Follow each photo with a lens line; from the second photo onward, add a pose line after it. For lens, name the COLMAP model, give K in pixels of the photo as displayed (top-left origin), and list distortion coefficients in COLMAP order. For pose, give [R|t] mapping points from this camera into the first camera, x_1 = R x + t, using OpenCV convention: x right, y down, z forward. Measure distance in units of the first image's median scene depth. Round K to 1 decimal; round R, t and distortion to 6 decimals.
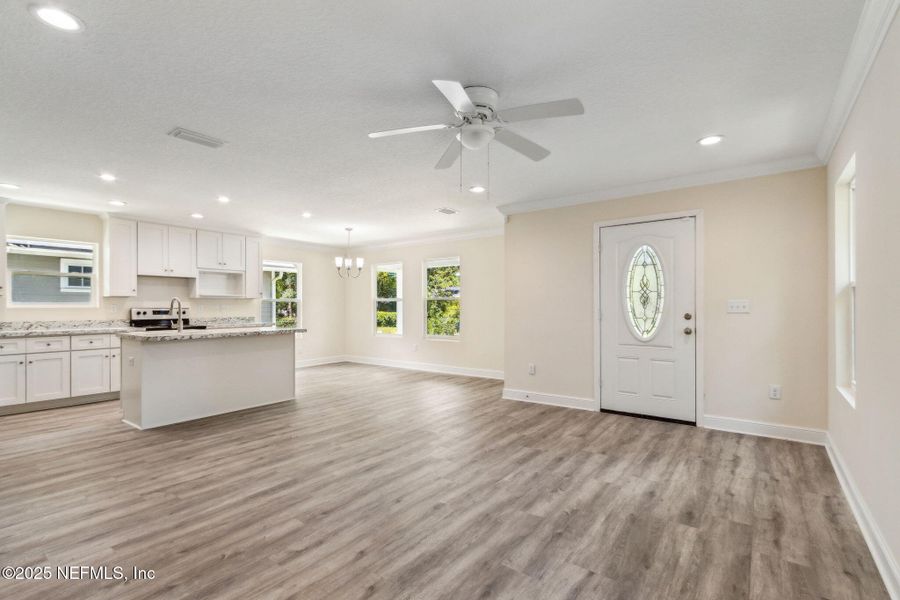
lens RADIAL K [[417.9, 0, 445.2], [0, 417.9, 305.6], [0, 0, 1]] dist [0.000258, -0.000529]
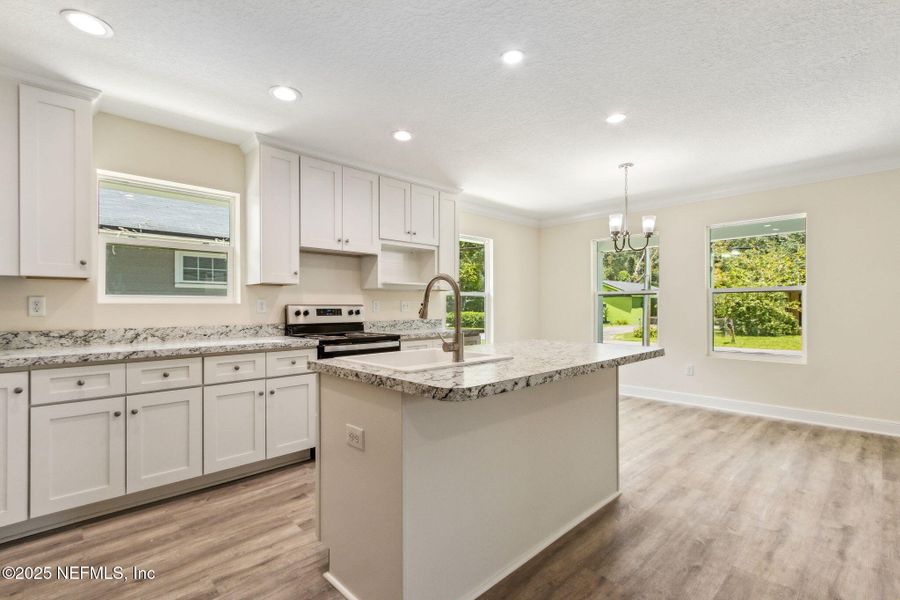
lens RADIAL K [[415.5, 0, 447.1], [0, 415.5, 304.4], [0, 0, 1]] dist [0.002090, -0.000508]
pose [[0.987707, -0.002499, -0.156298, -0.621787], [0.001950, 0.999991, -0.003667, 0.011834], [0.156306, 0.003317, 0.987703, 0.646792]]
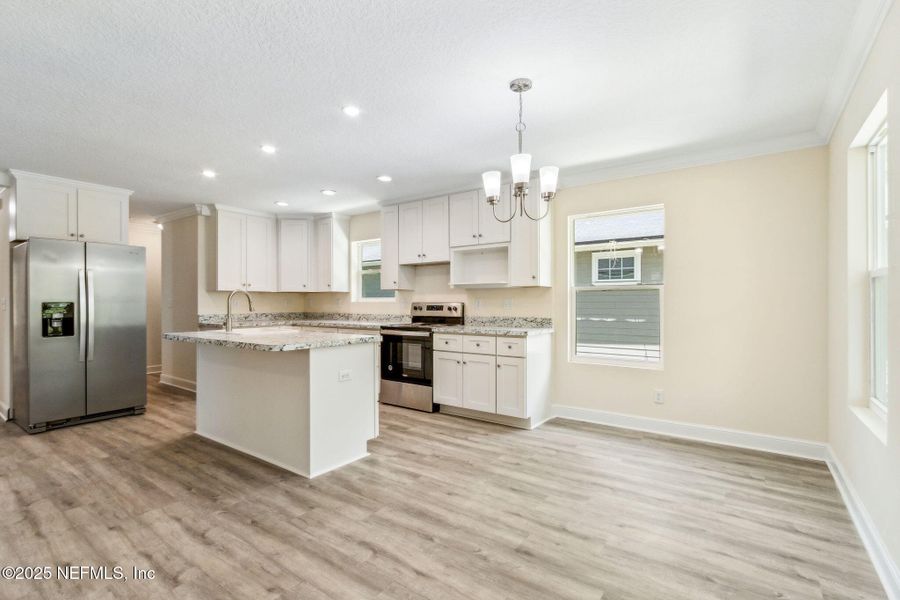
lens RADIAL K [[419.6, 0, 440.9], [0, 419.6, 303.3], [0, 0, 1]] dist [0.001650, -0.001002]
pose [[0.016147, 0.005708, -0.999853, 0.213944], [0.003859, 0.999976, 0.005771, 0.003939], [0.999862, -0.003951, 0.016124, 1.497630]]
